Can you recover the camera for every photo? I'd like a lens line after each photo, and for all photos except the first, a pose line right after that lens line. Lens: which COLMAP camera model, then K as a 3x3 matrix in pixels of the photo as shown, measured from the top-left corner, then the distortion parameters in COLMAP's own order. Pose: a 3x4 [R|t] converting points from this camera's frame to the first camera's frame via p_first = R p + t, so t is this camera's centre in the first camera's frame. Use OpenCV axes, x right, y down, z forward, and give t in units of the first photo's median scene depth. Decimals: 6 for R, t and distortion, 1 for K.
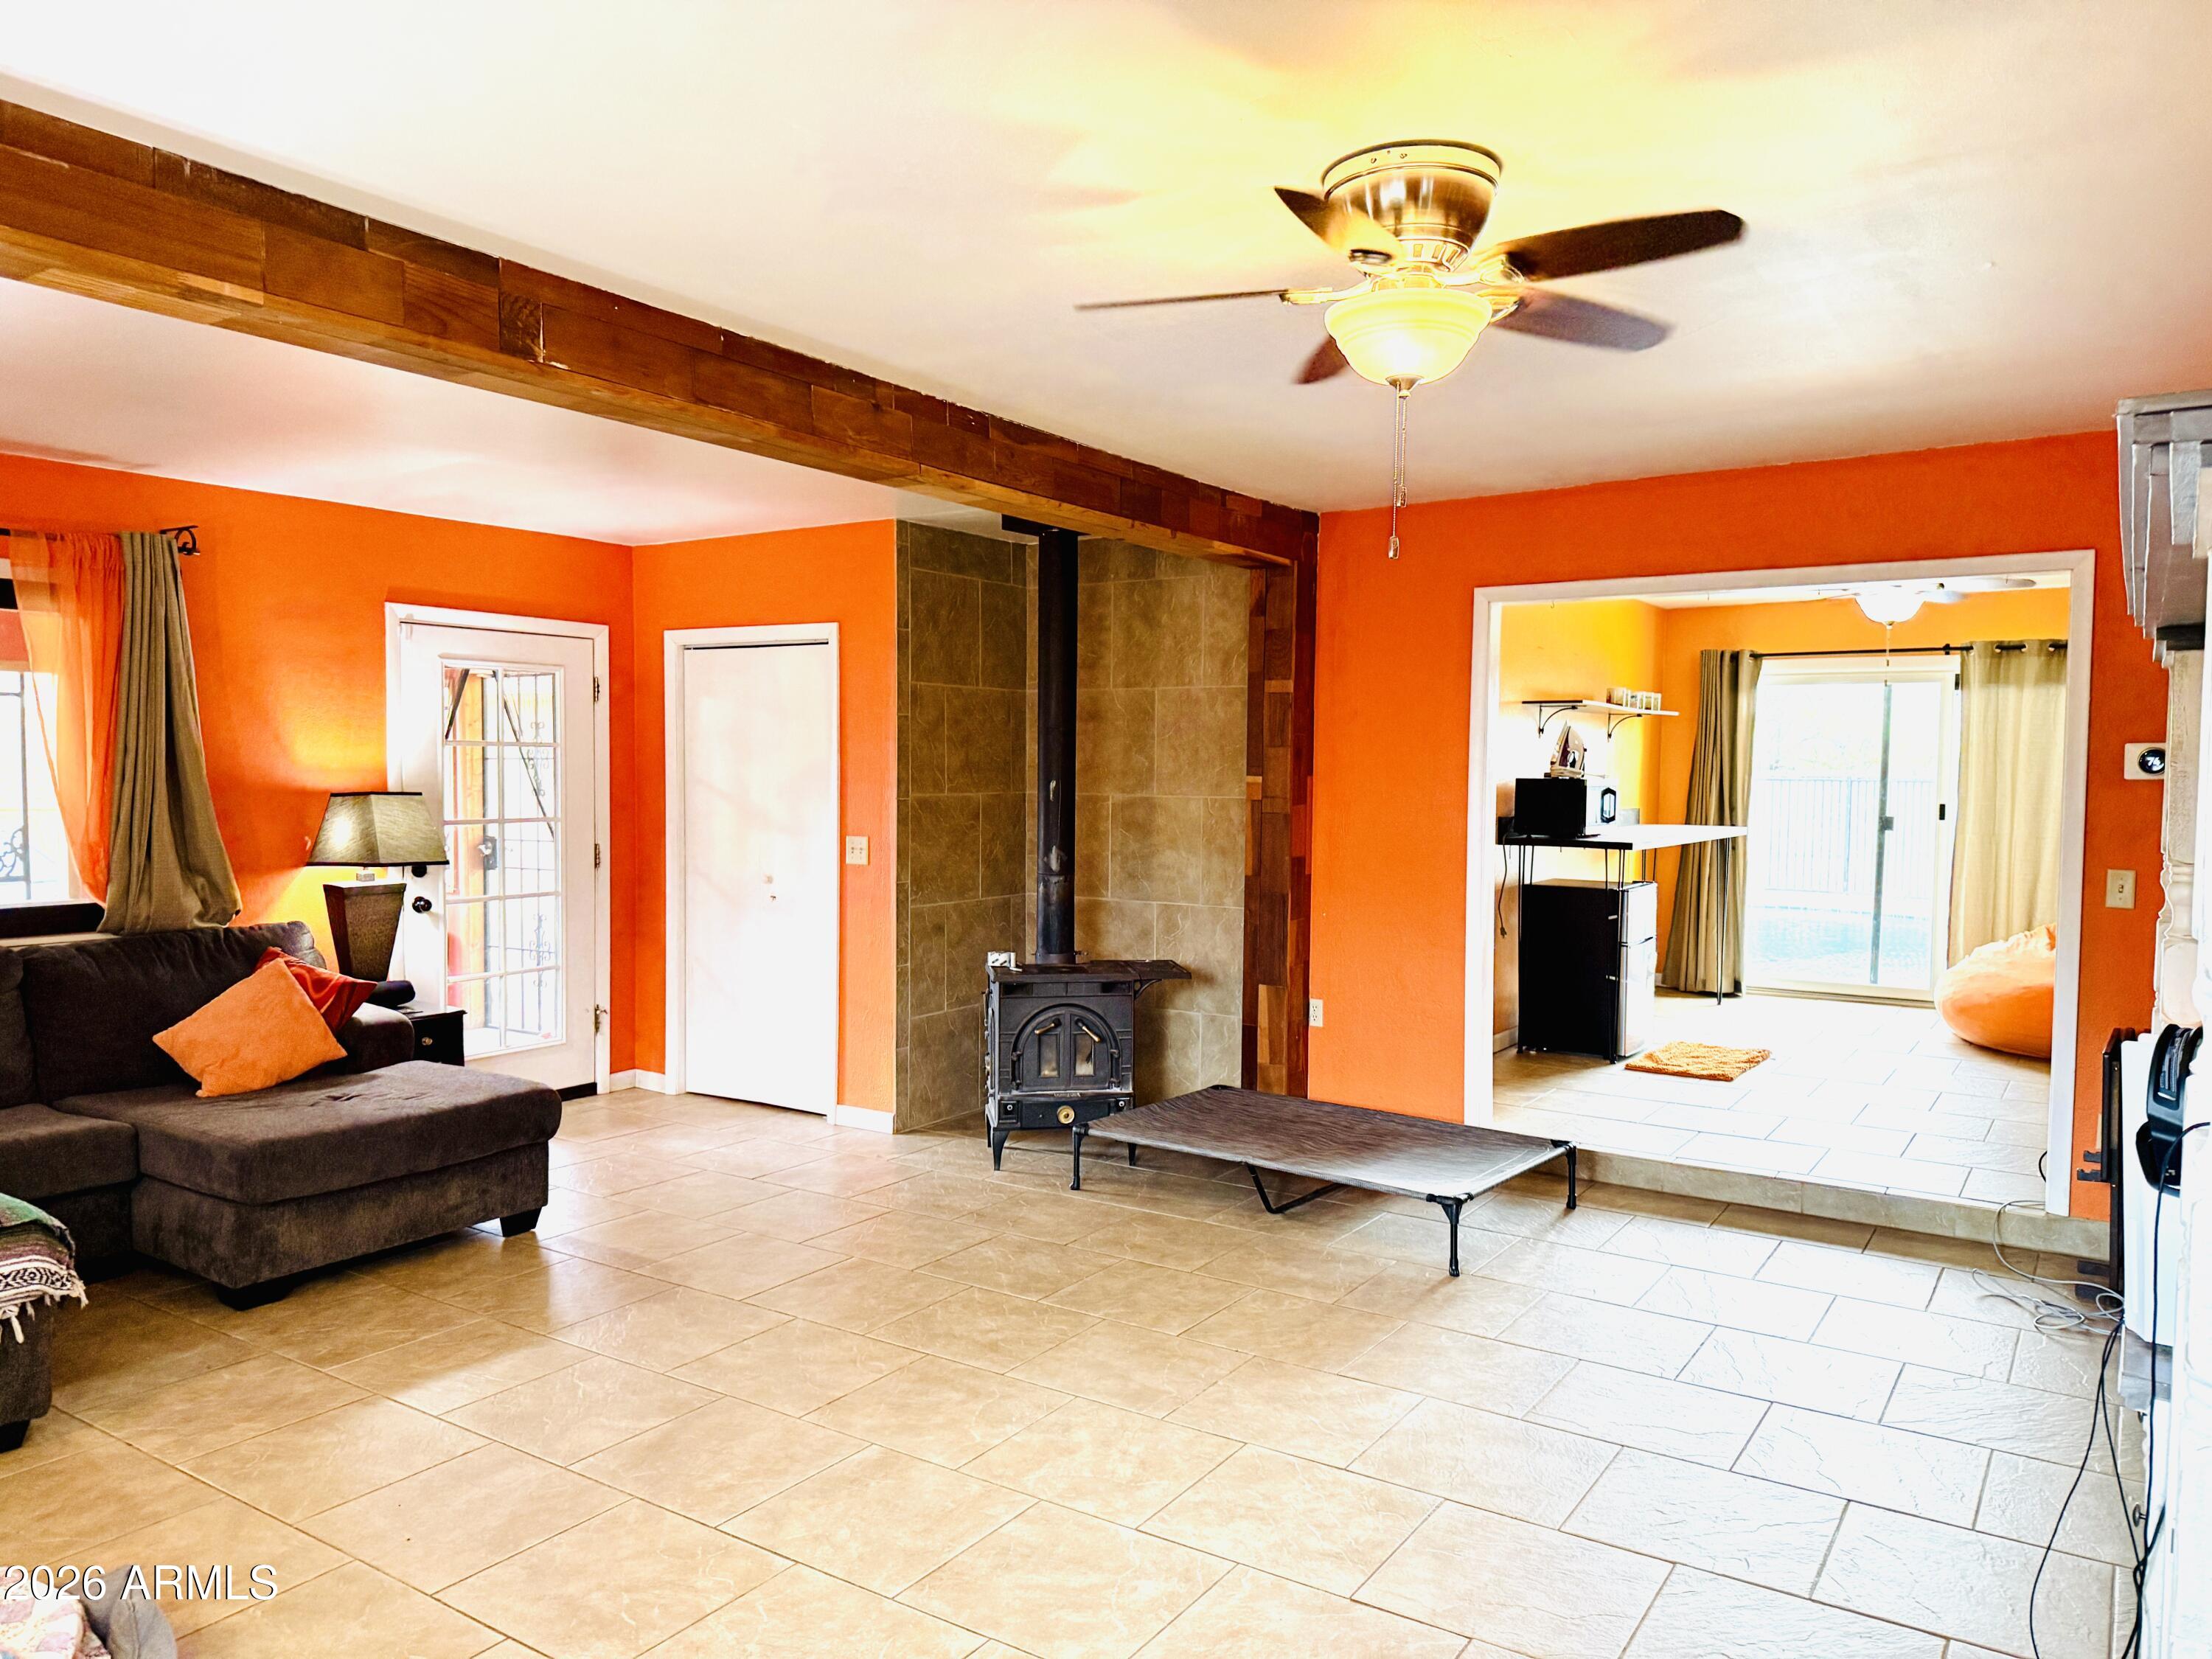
lens RADIAL K [[1552.3, 0, 1121.2], [0, 1552.3, 841.5], [0, 0, 1]] dist [0.096901, -0.160565]
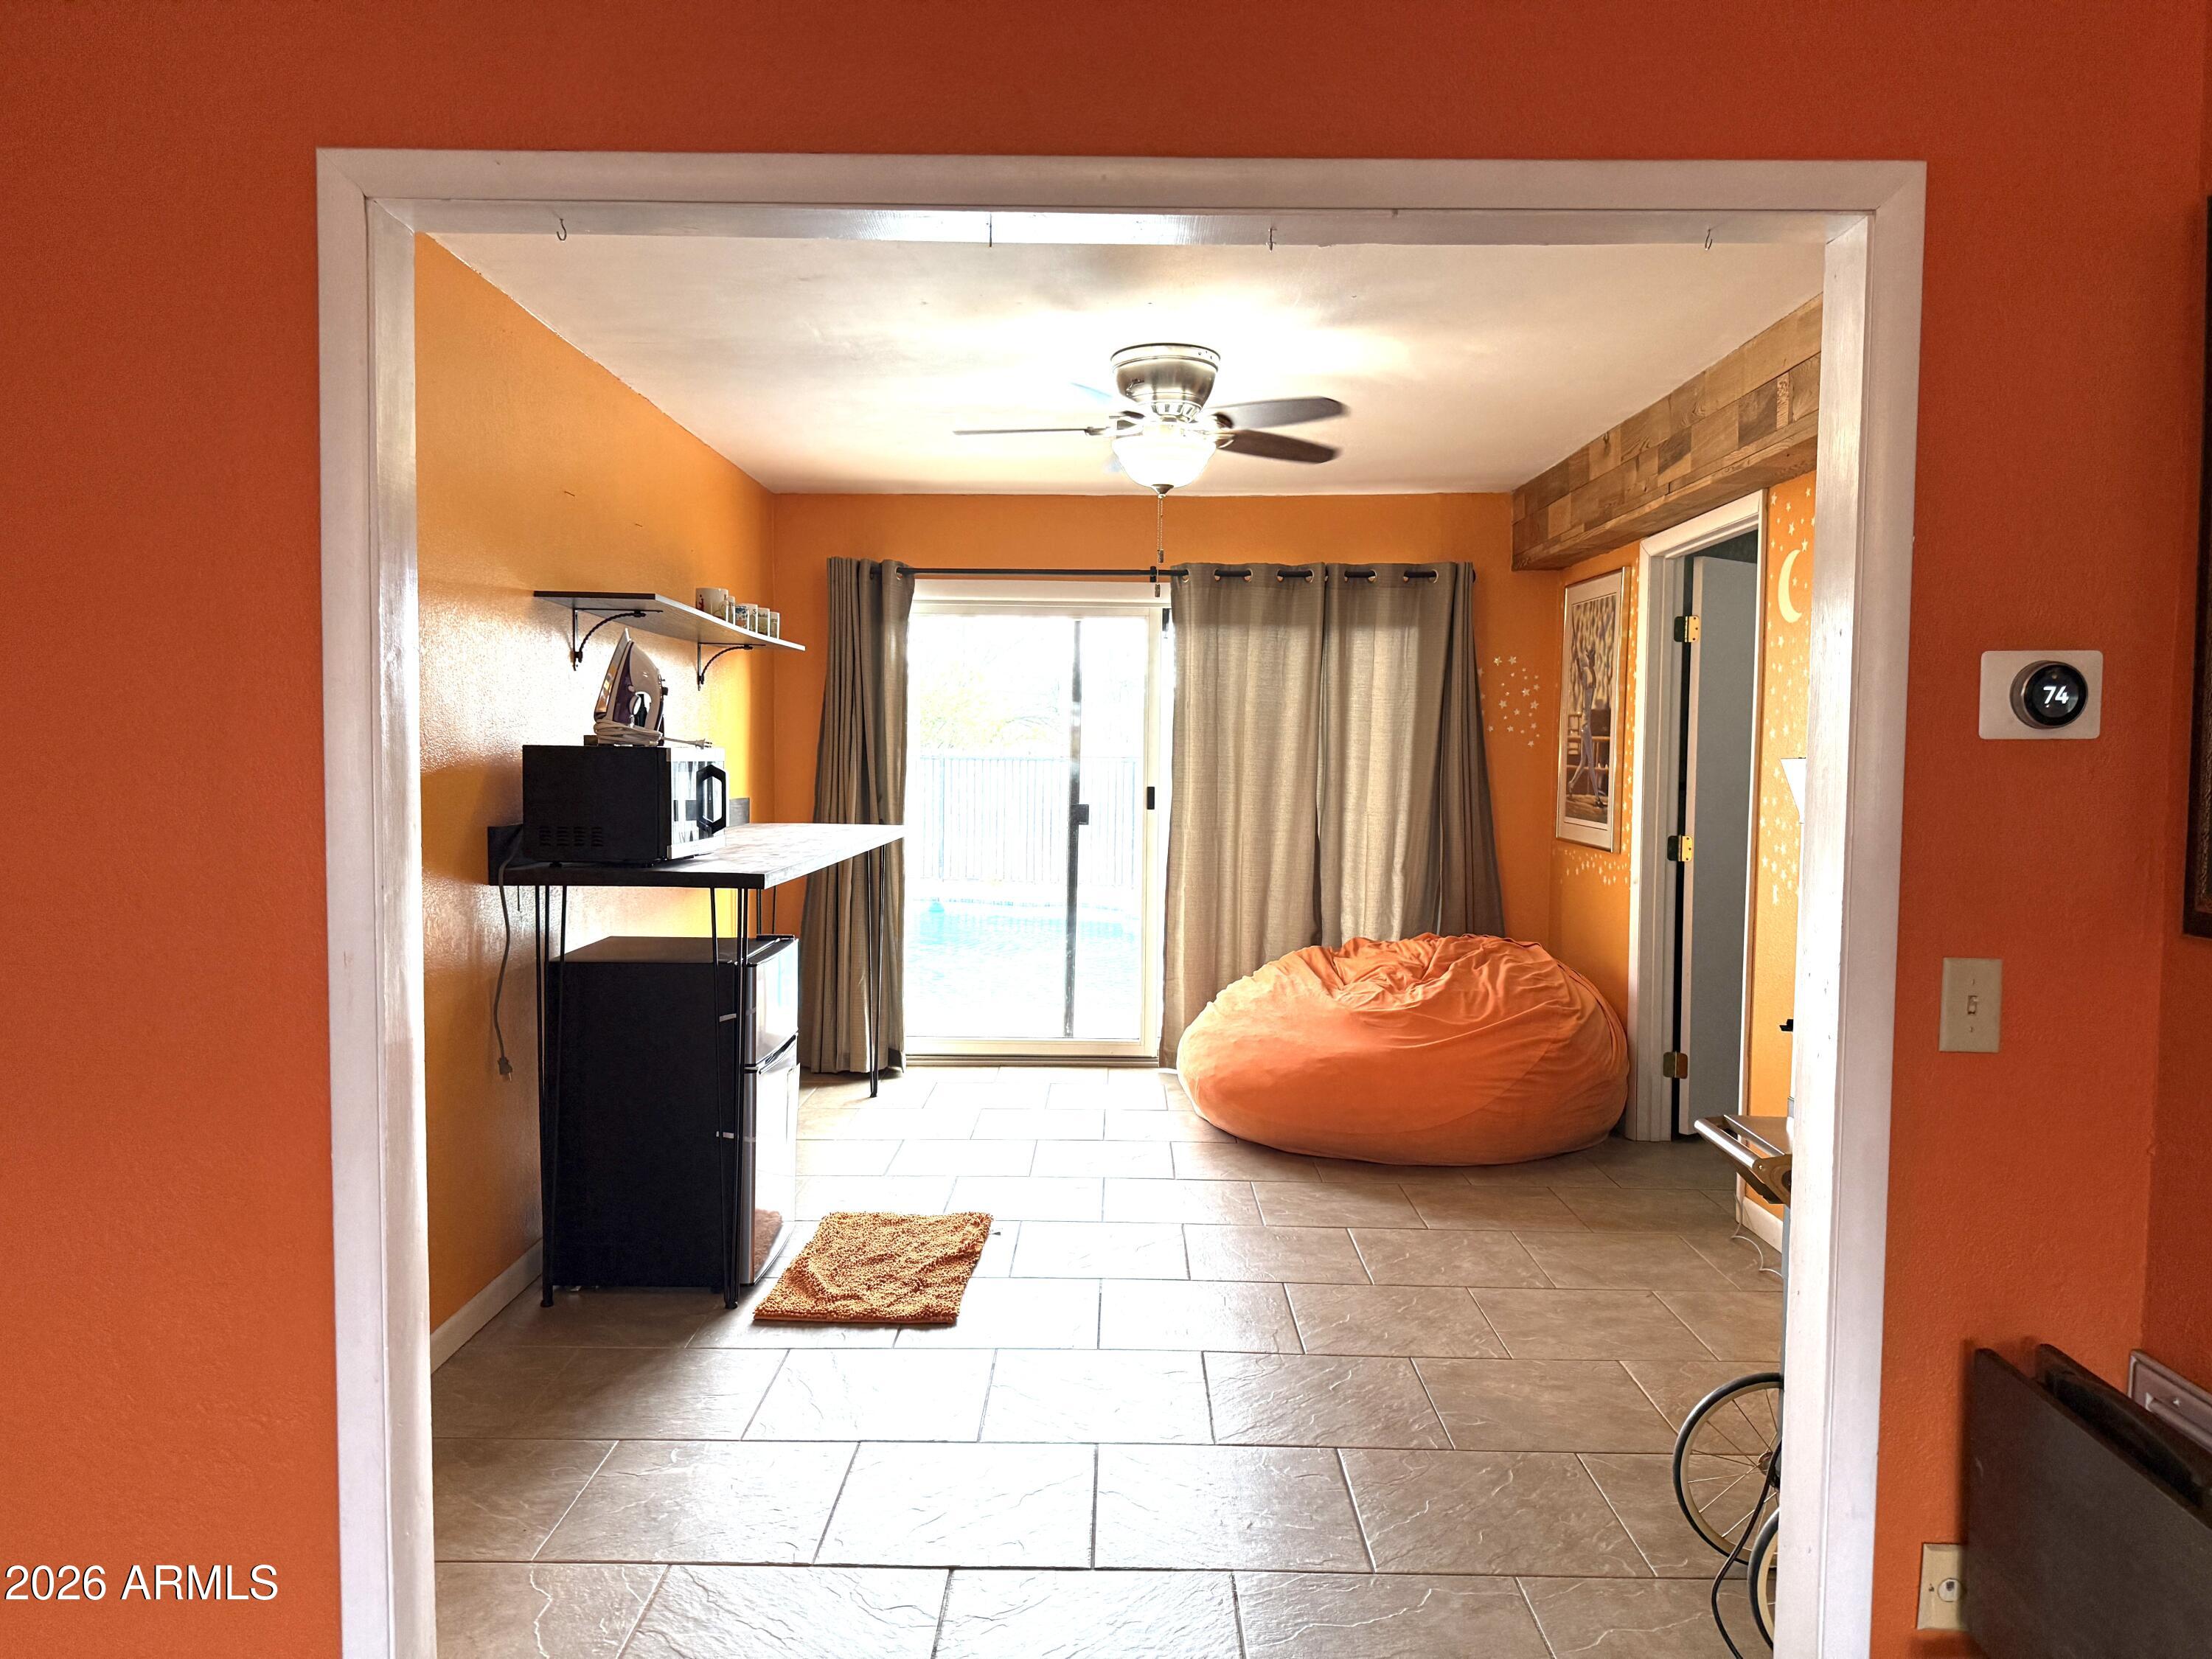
lens RADIAL K [[1552.3, 0, 1121.2], [0, 1552.3, 841.5], [0, 0, 1]] dist [0.096901, -0.160565]
pose [[0.837913, -0.030169, 0.544969, 0.128590], [0.022912, 0.999535, 0.020105, -0.014767], [-0.545323, -0.004360, 0.838215, 0.443416]]
